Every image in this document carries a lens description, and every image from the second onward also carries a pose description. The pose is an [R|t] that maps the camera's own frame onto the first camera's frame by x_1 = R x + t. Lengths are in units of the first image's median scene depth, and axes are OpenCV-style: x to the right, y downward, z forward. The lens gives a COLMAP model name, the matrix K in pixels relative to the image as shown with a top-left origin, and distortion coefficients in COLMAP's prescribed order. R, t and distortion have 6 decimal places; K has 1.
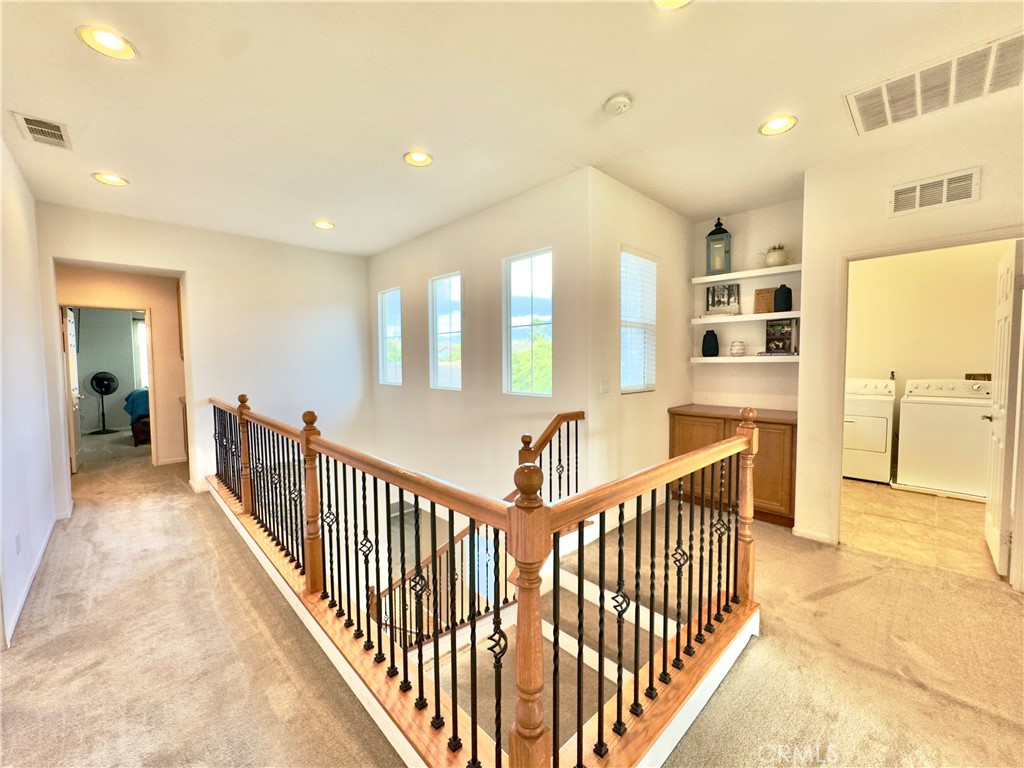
lens RADIAL K [[408.5, 0, 514.4], [0, 408.5, 384.1], [0, 0, 1]] dist [-0.004104, 0.000110]
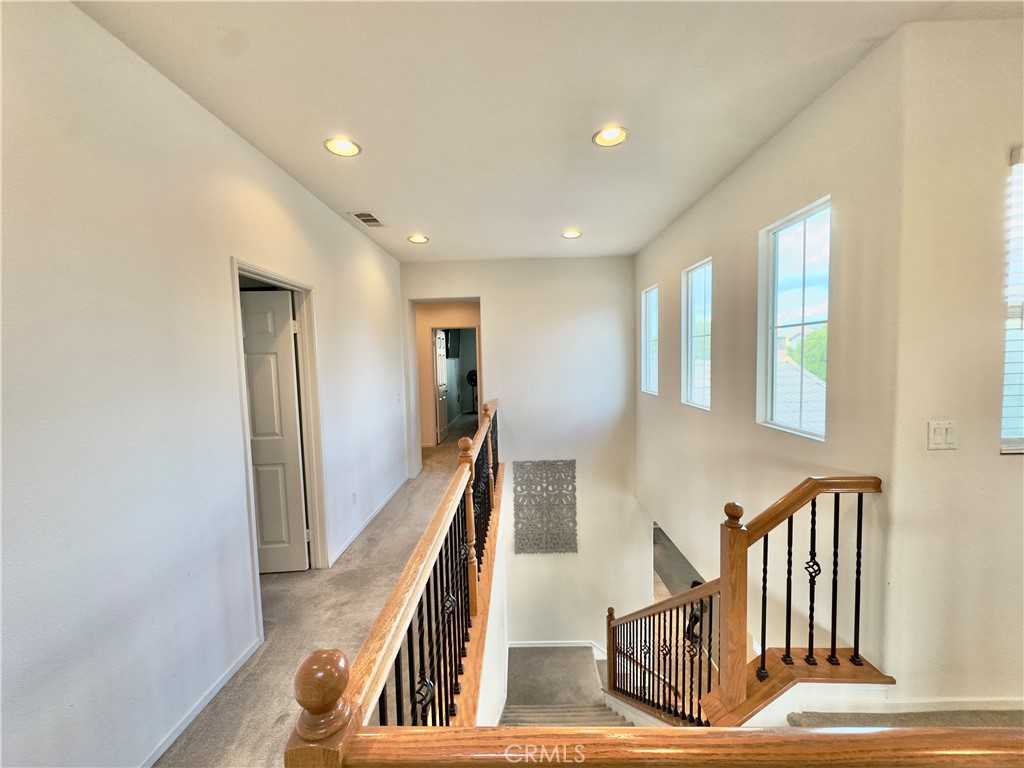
lens RADIAL K [[408.5, 0, 514.4], [0, 408.5, 384.1], [0, 0, 1]] dist [-0.004104, 0.000110]
pose [[0.711622, 0.035973, -0.701641, 0.181343], [-0.019698, 0.999317, 0.031257, -0.063409], [0.702286, -0.008422, 0.711845, 0.226250]]
